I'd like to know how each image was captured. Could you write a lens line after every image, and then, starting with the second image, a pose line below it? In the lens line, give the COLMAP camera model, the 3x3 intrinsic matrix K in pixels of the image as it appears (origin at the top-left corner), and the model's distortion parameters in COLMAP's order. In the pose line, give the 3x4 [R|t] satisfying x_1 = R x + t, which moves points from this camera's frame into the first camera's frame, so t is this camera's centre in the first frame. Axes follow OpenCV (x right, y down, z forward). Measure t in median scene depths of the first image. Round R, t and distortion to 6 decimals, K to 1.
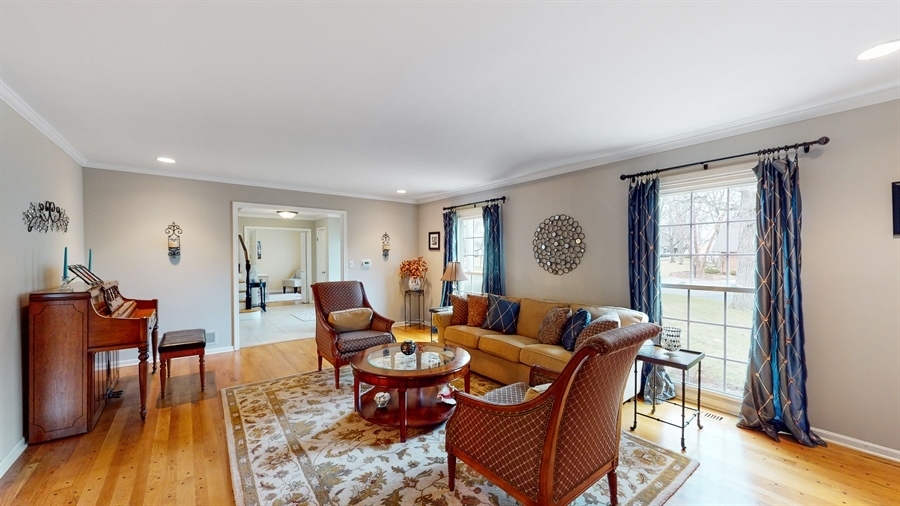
lens RADIAL K [[331.4, 0, 447.6], [0, 331.4, 260.8], [0, 0, 1]] dist [-0.001050, 0.000961]
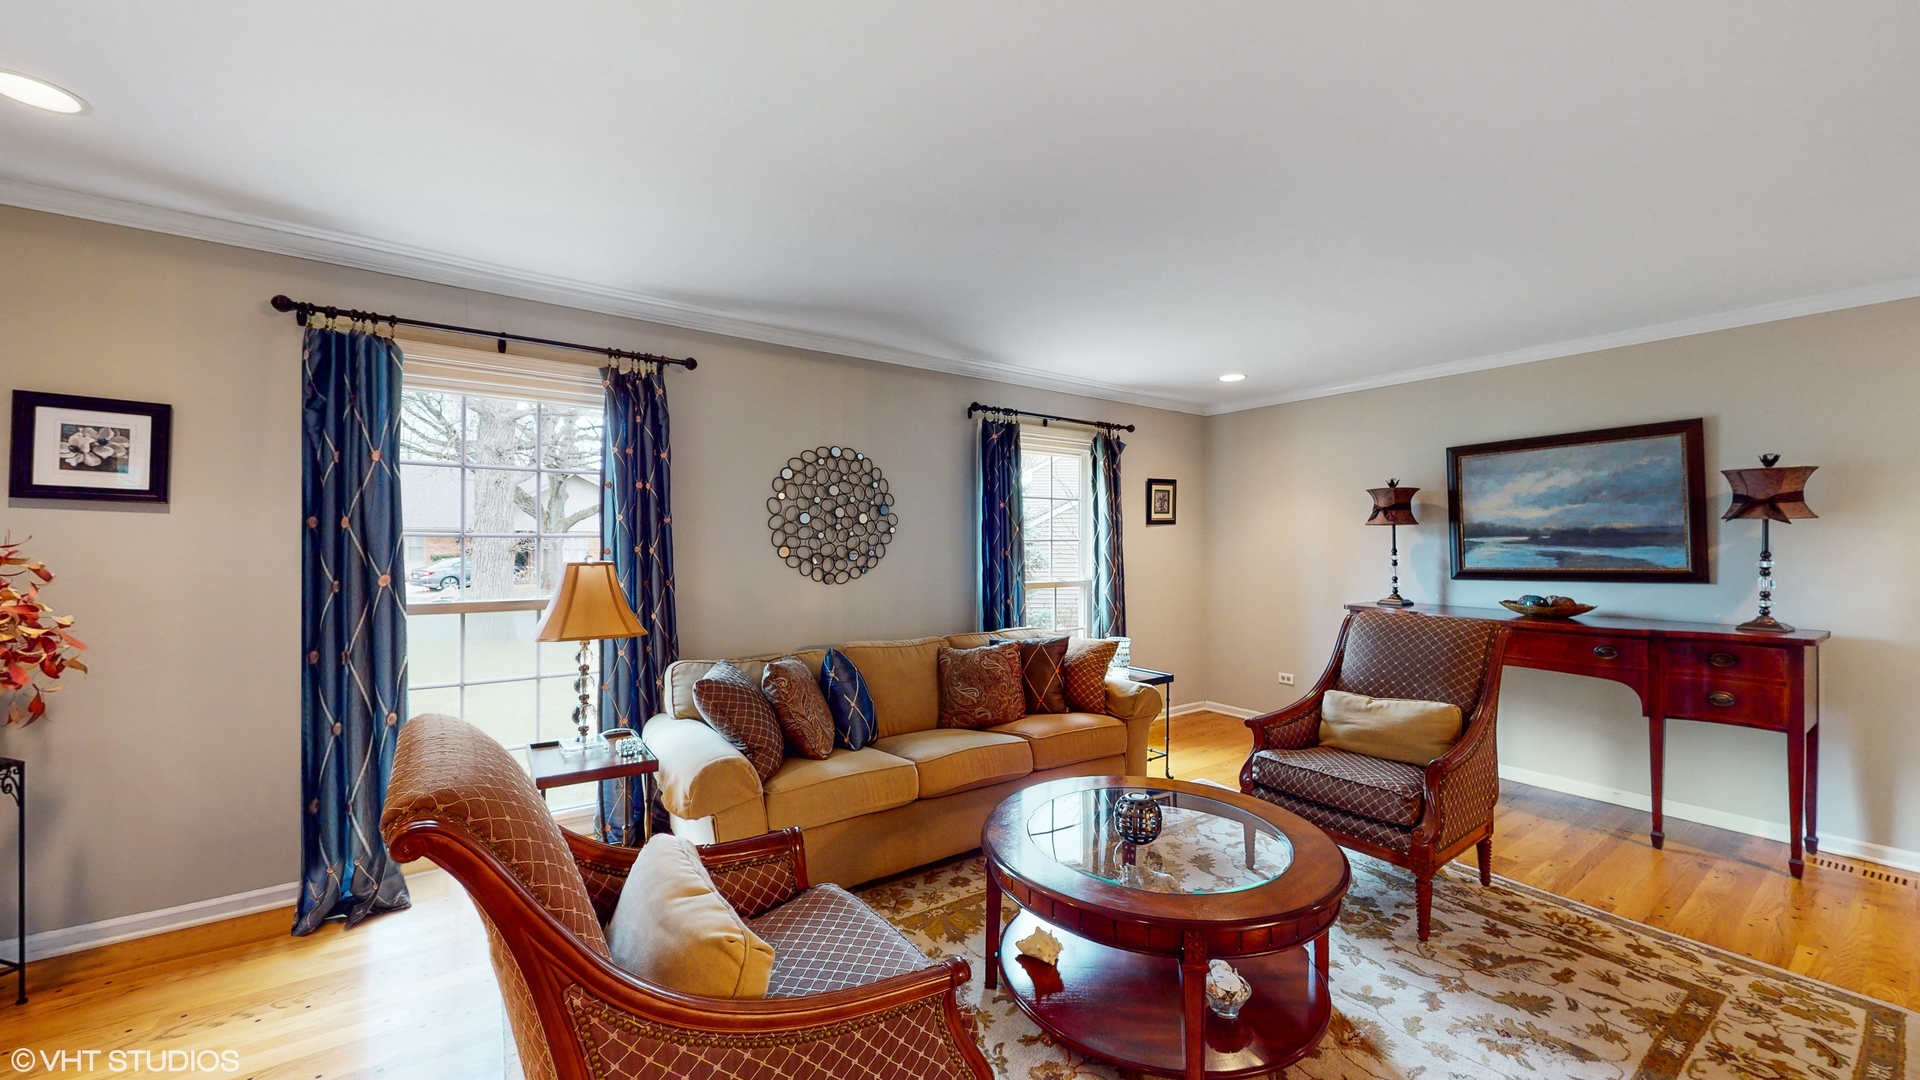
lens RADIAL K [[707.0, 0, 956.9], [0, 707.0, 535.8], [0, 0, 1]] dist [-0.001050, 0.000961]
pose [[0.056330, 0.010394, 0.998358, -0.583345], [0.009297, 0.999897, -0.010935, -0.009338], [-0.998369, 0.009897, 0.056228, 0.788755]]
